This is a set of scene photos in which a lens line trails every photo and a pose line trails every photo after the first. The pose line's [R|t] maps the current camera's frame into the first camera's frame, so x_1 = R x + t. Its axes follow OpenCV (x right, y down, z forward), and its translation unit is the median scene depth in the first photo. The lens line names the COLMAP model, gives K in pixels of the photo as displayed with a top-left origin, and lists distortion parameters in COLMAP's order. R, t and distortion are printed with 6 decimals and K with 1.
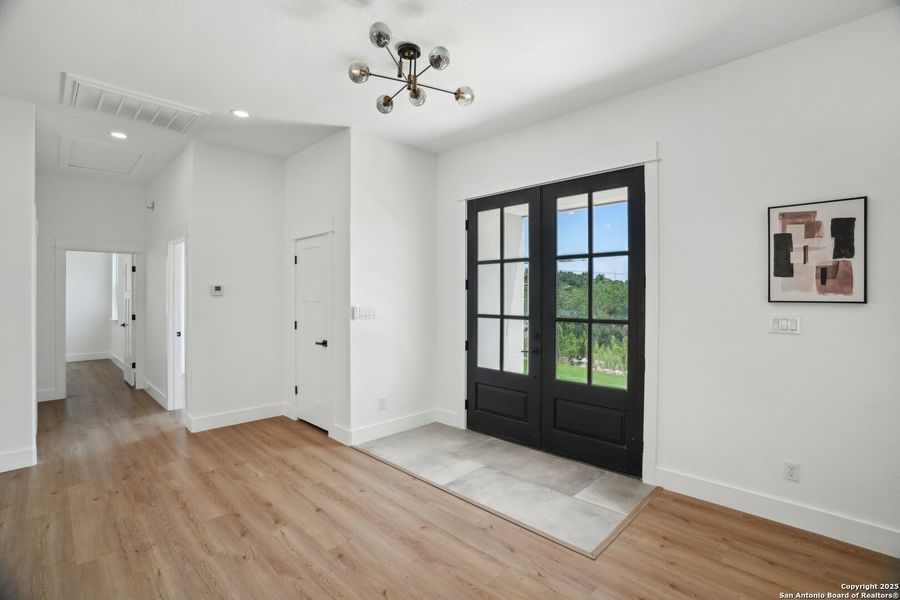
lens RADIAL K [[418.7, 0, 430.6], [0, 418.7, 293.2], [0, 0, 1]] dist [-0.032370, 0.000563]
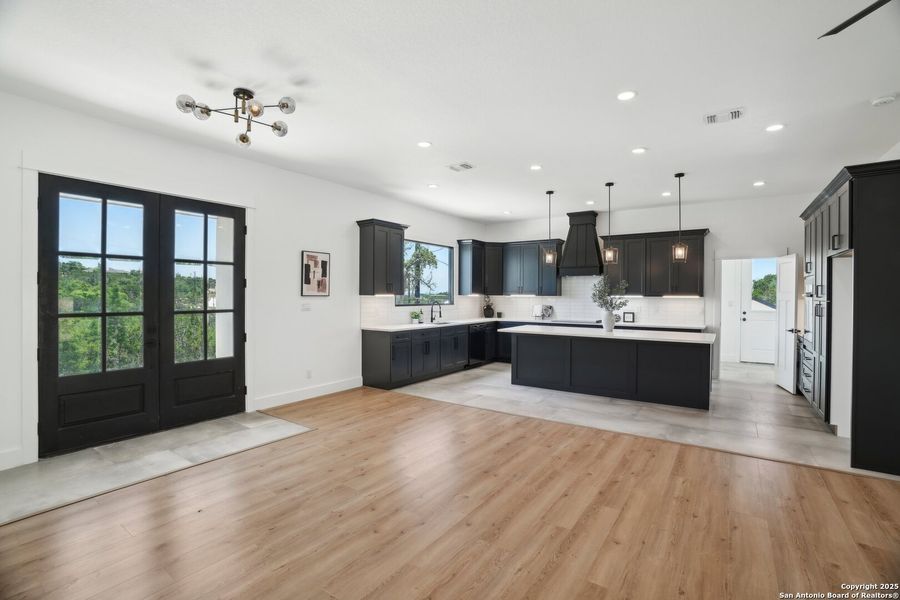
lens RADIAL K [[423.7, 0, 450.0], [0, 423.7, 300.0], [0, 0, 1]] dist [-0.001558, 0.000081]
pose [[-0.171049, -0.015364, 0.985143, -1.086530], [-0.006412, 0.999875, 0.014481, 0.004406], [-0.985242, -0.003840, -0.171126, 0.474316]]
